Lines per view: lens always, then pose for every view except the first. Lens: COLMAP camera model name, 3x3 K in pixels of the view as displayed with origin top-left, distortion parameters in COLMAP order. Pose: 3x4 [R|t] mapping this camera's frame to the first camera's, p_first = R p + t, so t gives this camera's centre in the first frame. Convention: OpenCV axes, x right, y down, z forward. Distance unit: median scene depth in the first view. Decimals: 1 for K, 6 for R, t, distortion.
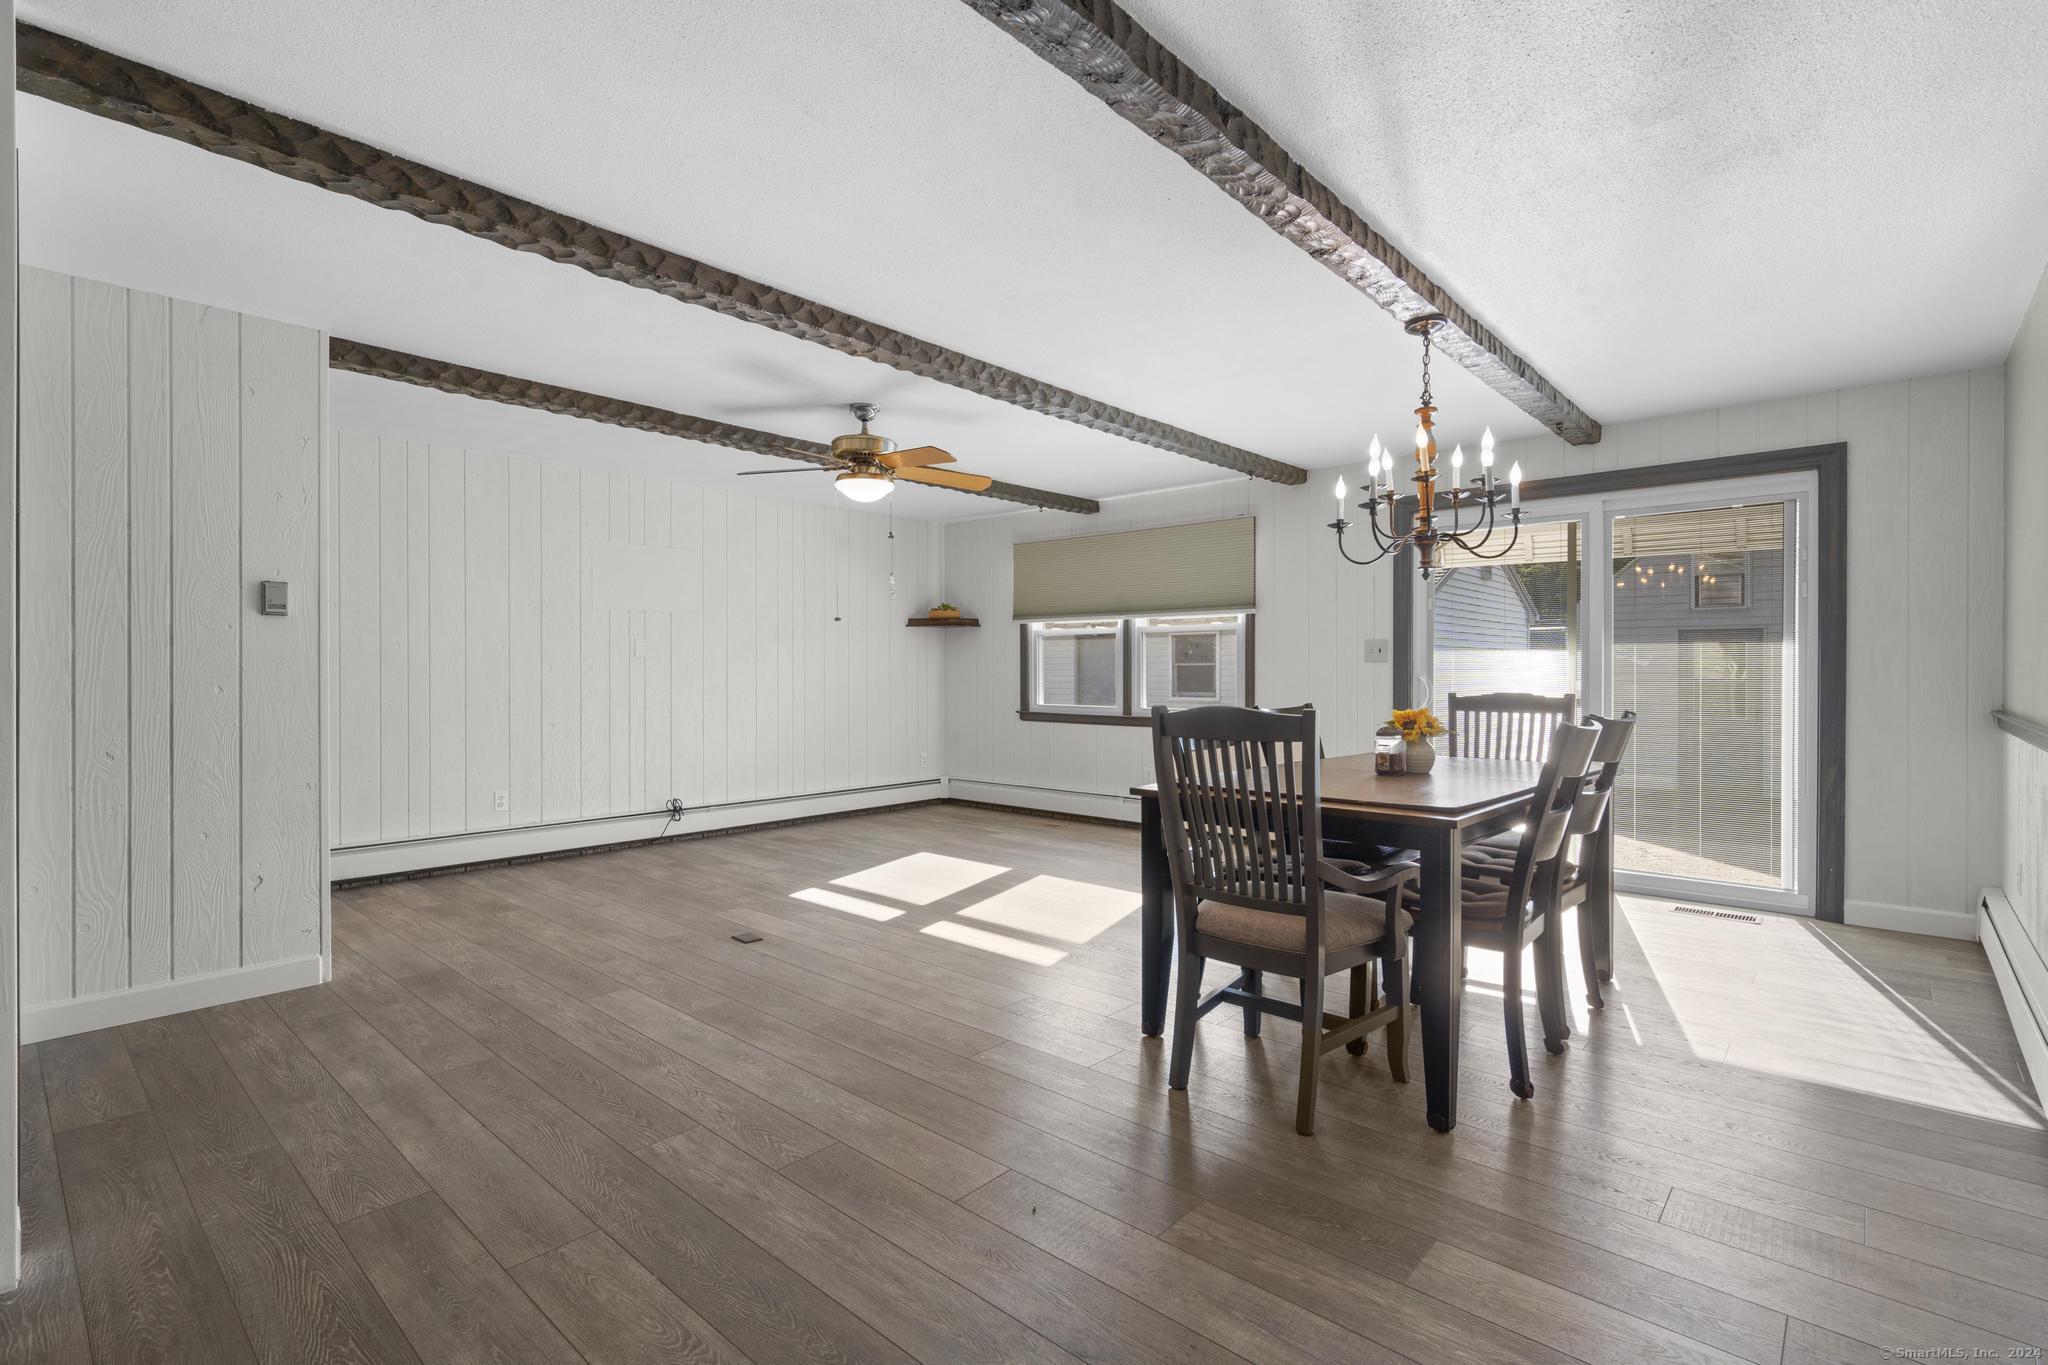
lens RADIAL K [[945.2, 0, 1008.1], [0, 945.2, 674.8], [0, 0, 1]] dist [-0.006211, 0.004203]
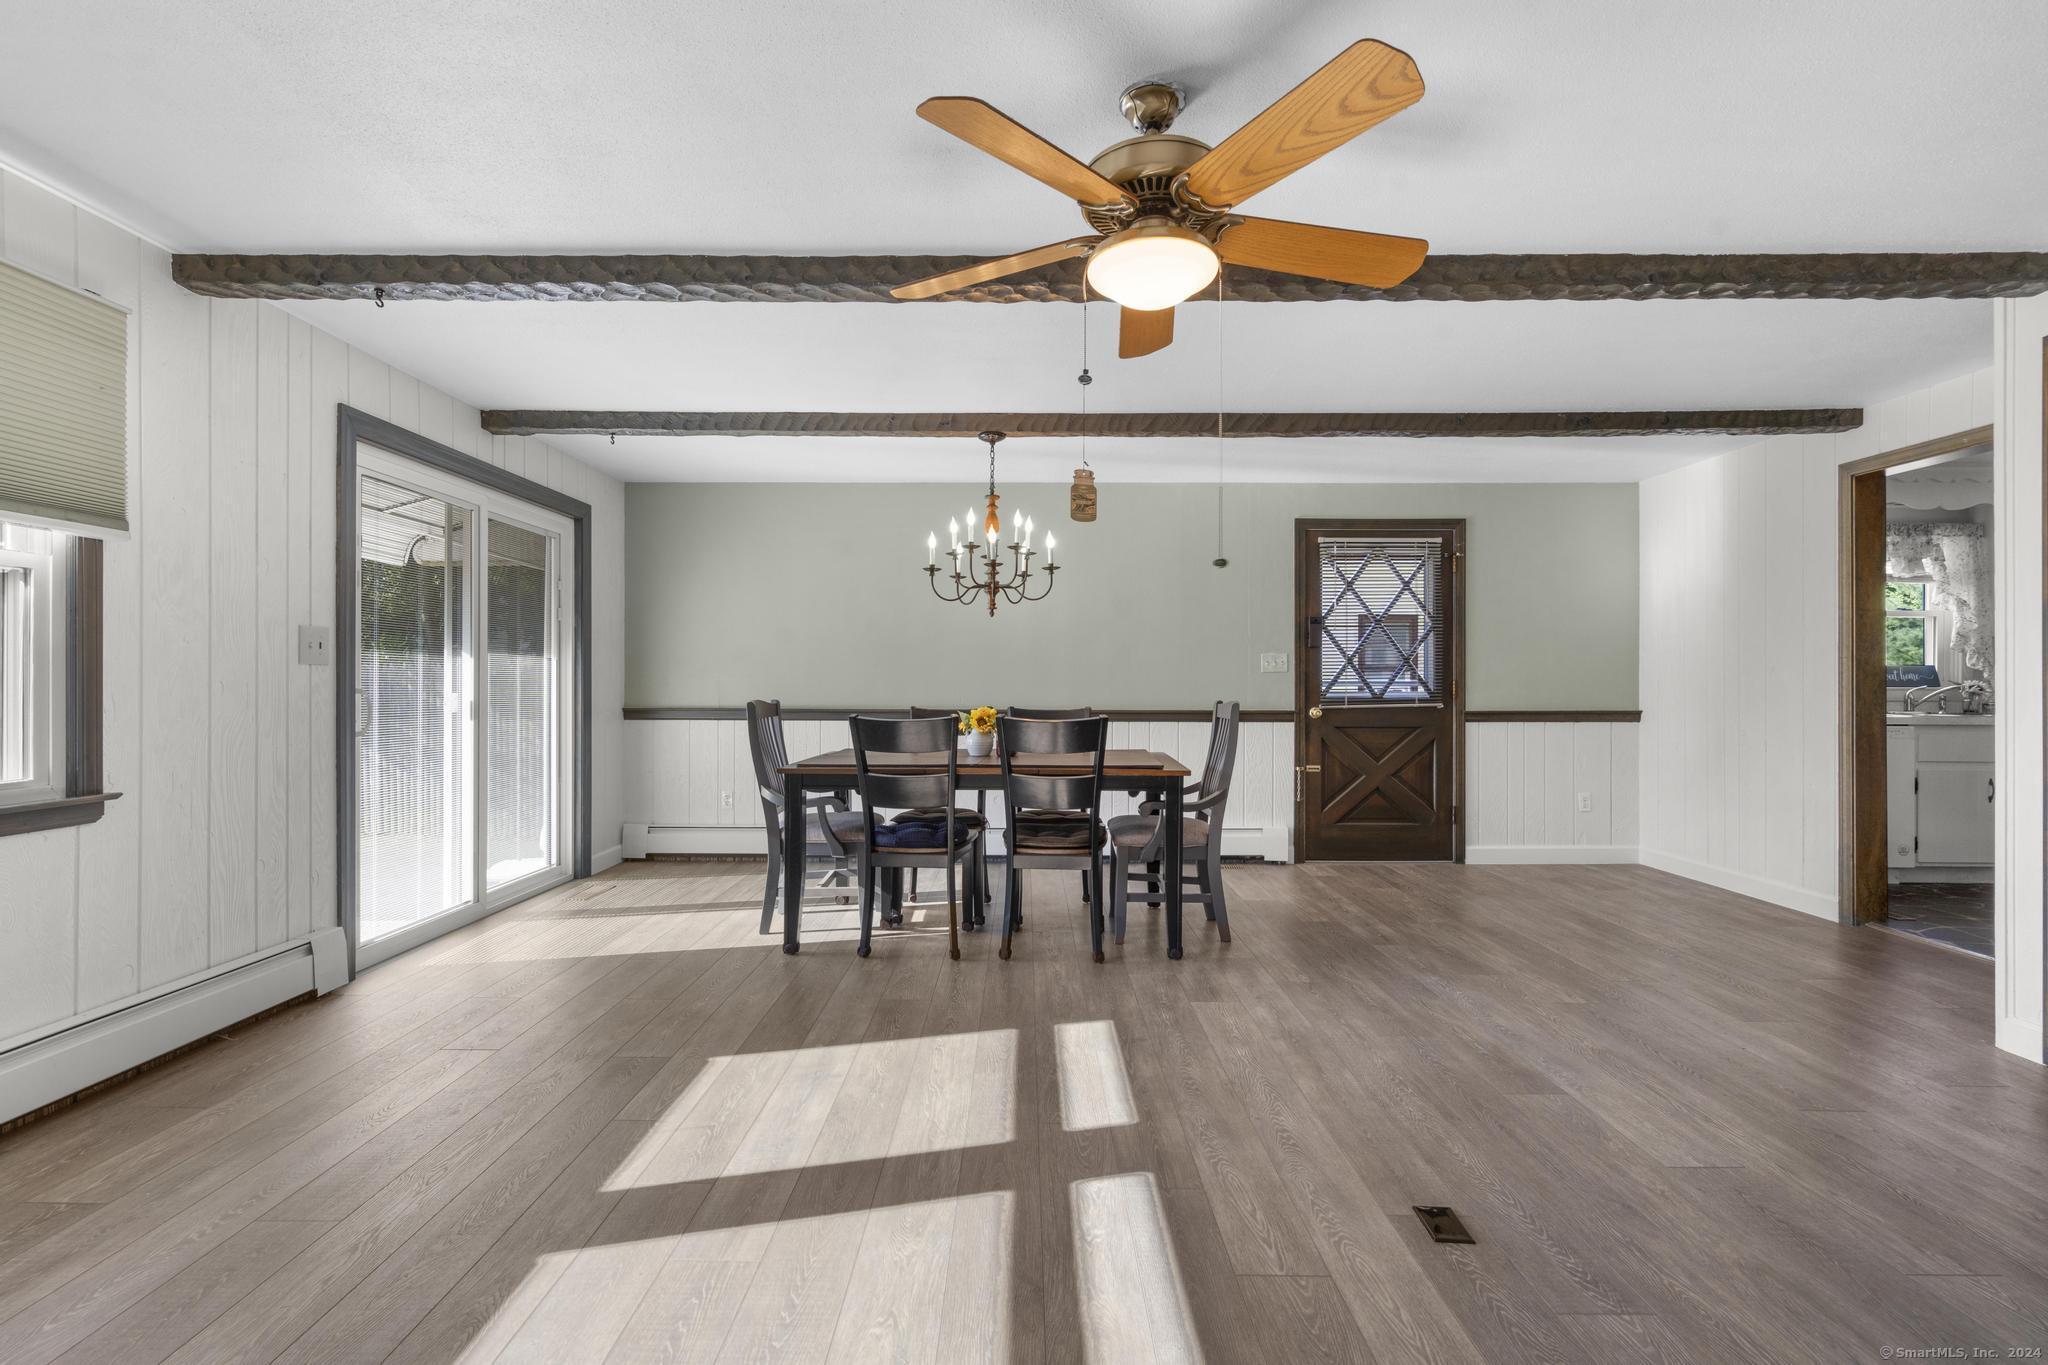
lens RADIAL K [[945.2, 0, 1016.2], [0, 945.2, 686.6], [0, 0, 1]] dist [-0.006211, 0.004203]
pose [[-0.671281, -0.002280, 0.741199, -0.564579], [0.001218, 0.999991, 0.004179, -0.001615], [-0.741202, 0.003708, -0.671272, 1.719854]]
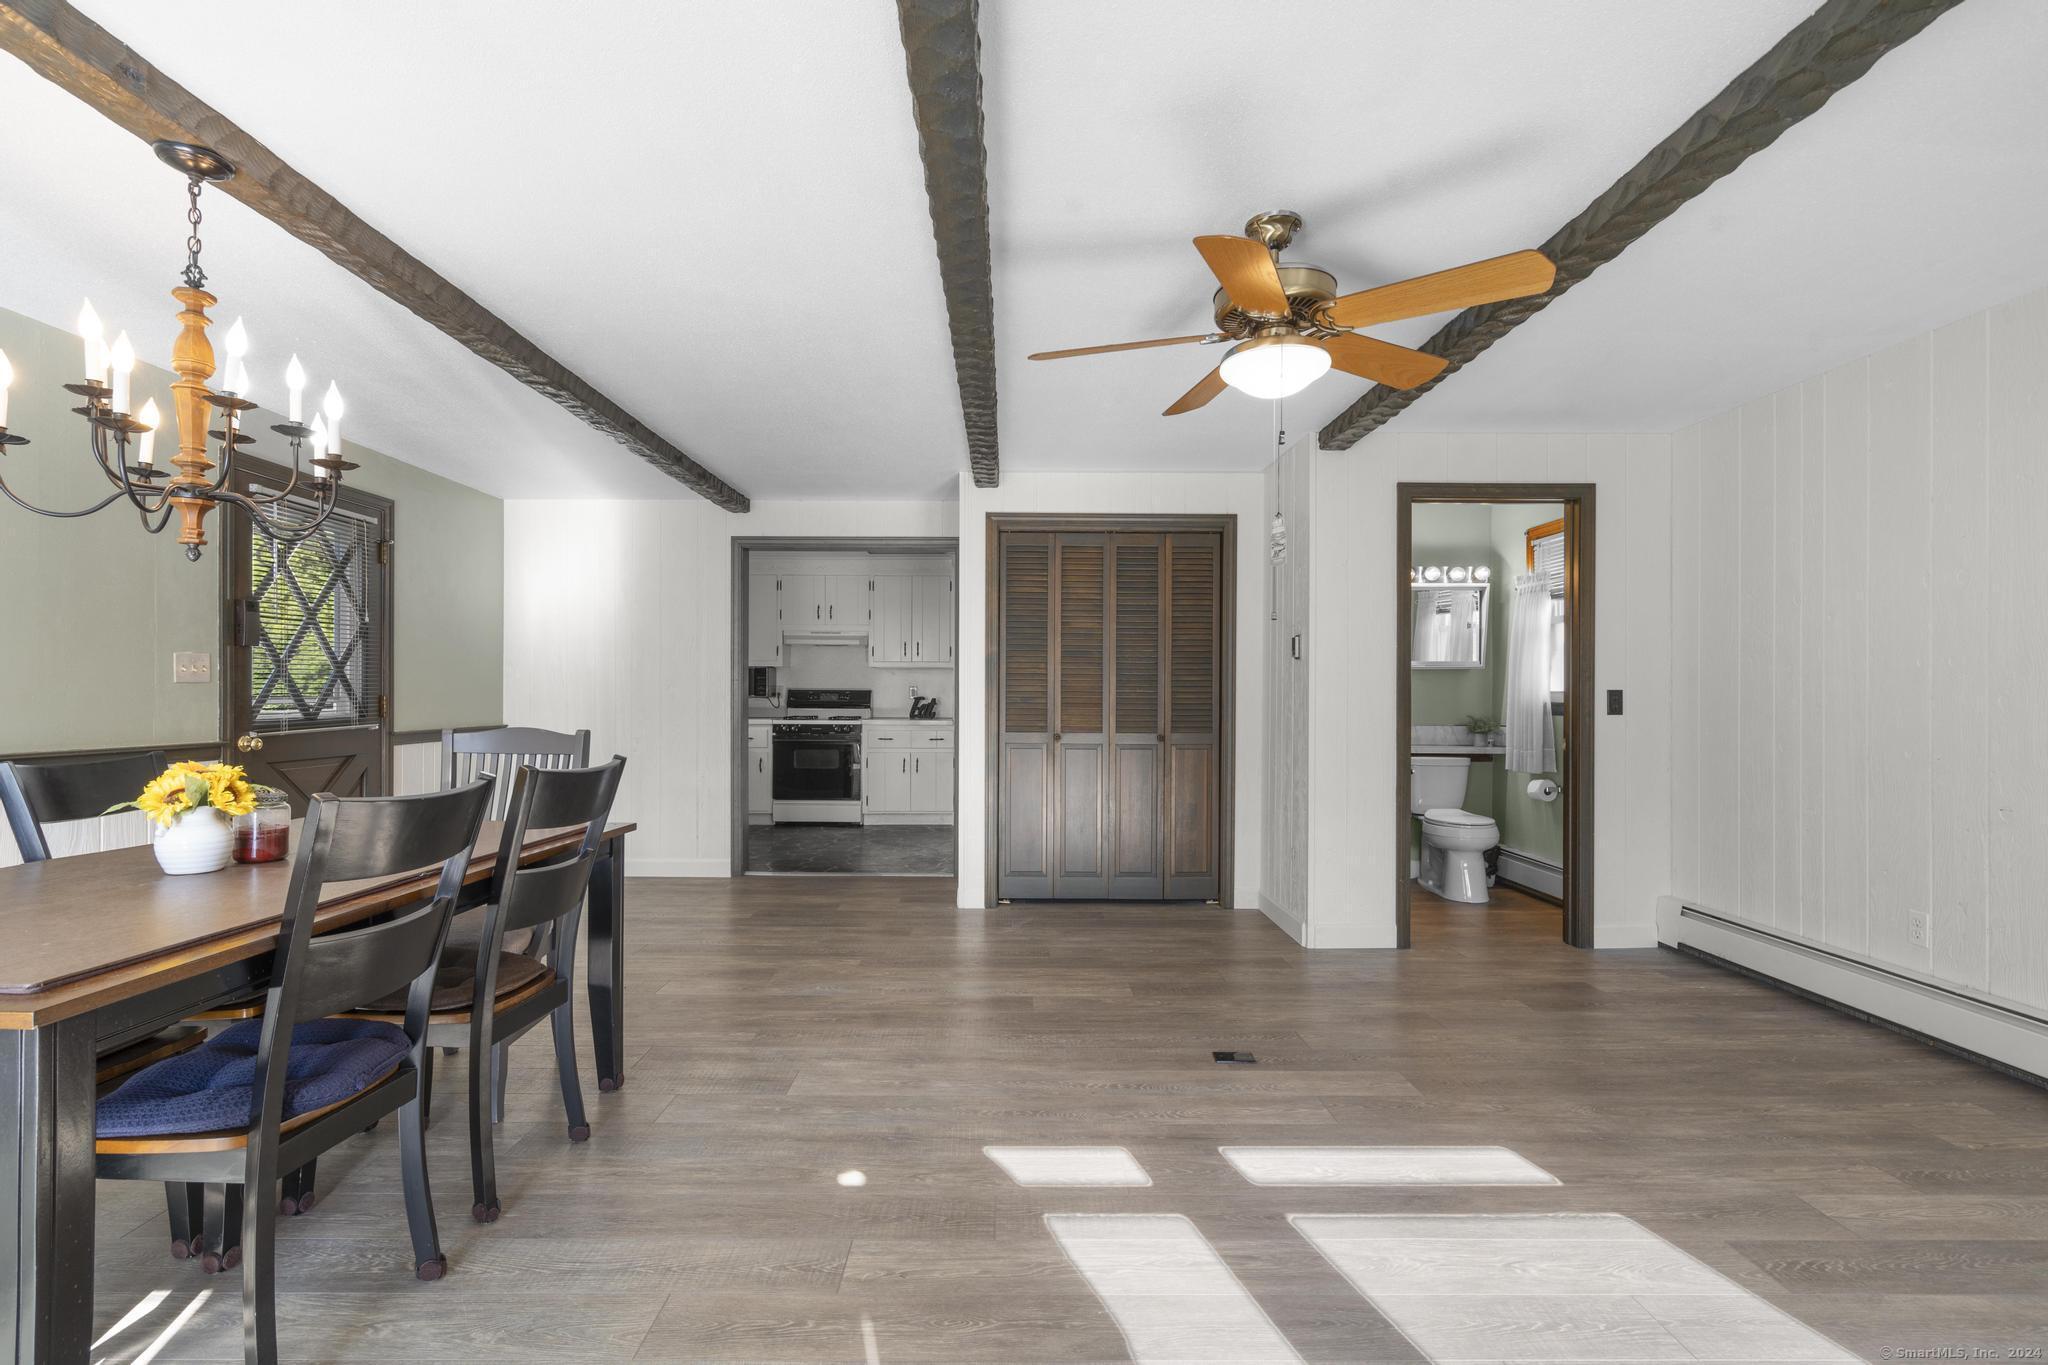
lens RADIAL K [[945.2, 0, 1019.9], [0, 945.2, 683.8], [0, 0, 1]] dist [-0.006211, 0.004203]
pose [[-0.731776, -0.007439, -0.681505, 0.415953], [-0.001138, 0.999952, -0.009693, -0.009587], [0.681545, -0.006318, -0.731749, 1.650989]]
